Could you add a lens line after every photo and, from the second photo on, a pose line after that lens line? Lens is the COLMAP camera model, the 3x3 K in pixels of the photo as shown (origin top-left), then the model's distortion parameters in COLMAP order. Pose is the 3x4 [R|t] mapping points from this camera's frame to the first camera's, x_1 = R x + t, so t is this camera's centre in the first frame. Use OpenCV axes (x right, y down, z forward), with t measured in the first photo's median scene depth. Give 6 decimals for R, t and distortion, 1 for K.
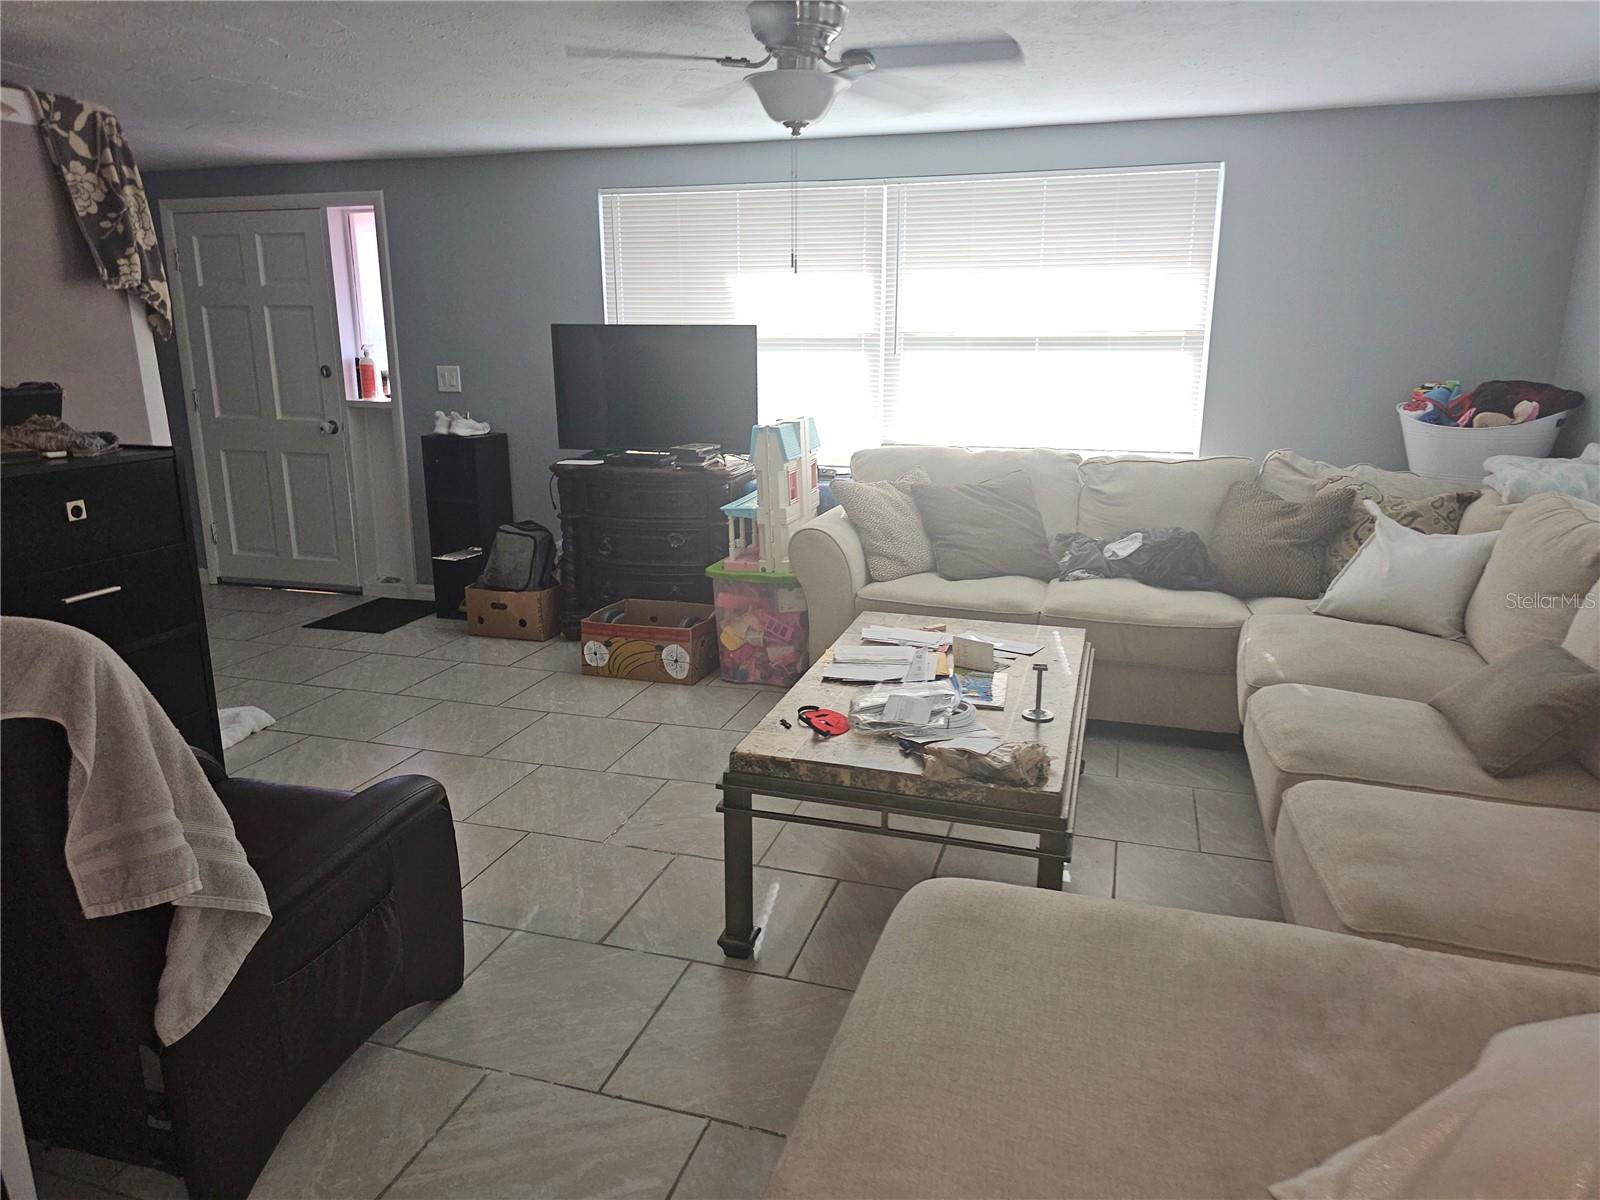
lens RADIAL K [[1073.5, 0, 800.0], [0, 1073.5, 600.0], [0, 0, 1]] dist [0.110877, -0.137771]
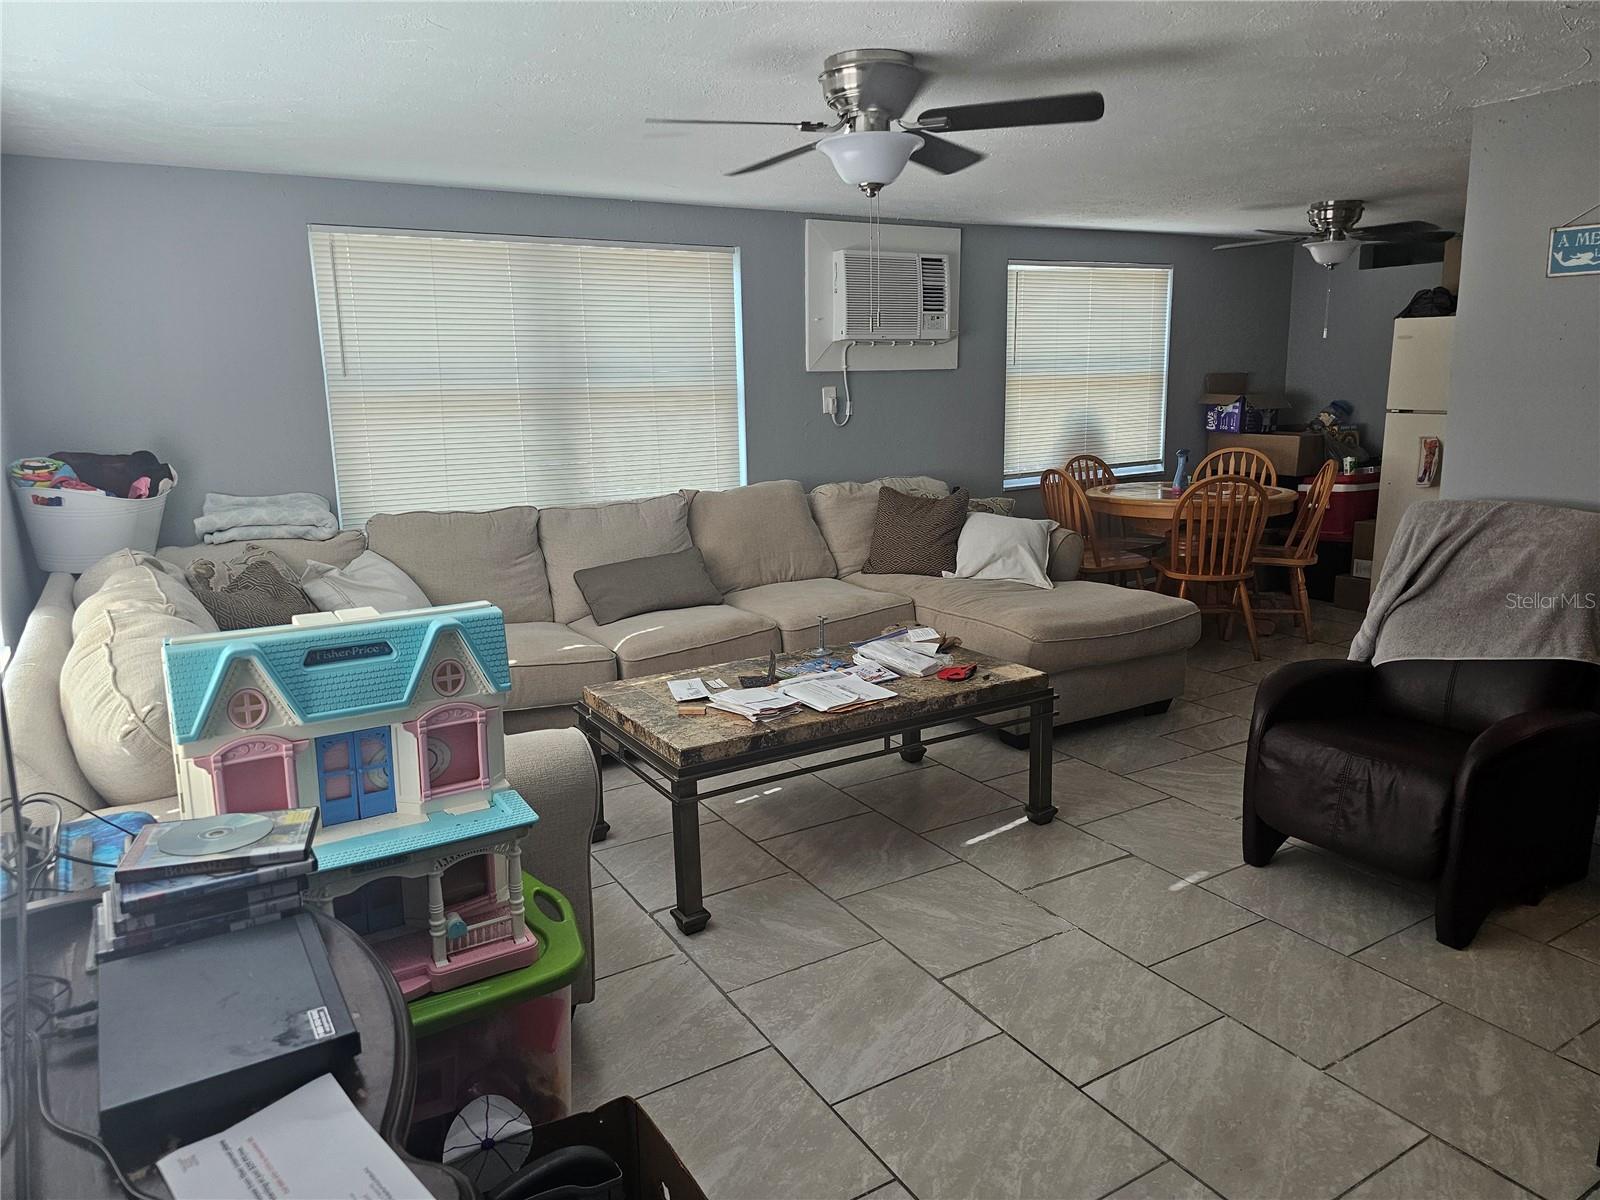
lens RADIAL K [[1073.5, 0, 800.0], [0, 1073.5, 600.0], [0, 0, 1]] dist [0.110877, -0.137771]
pose [[-0.746283, -0.121153, 0.654510, -0.542452], [0.177066, 0.911734, 0.370659, -0.393532], [-0.641646, 0.392508, -0.658960, 1.542942]]
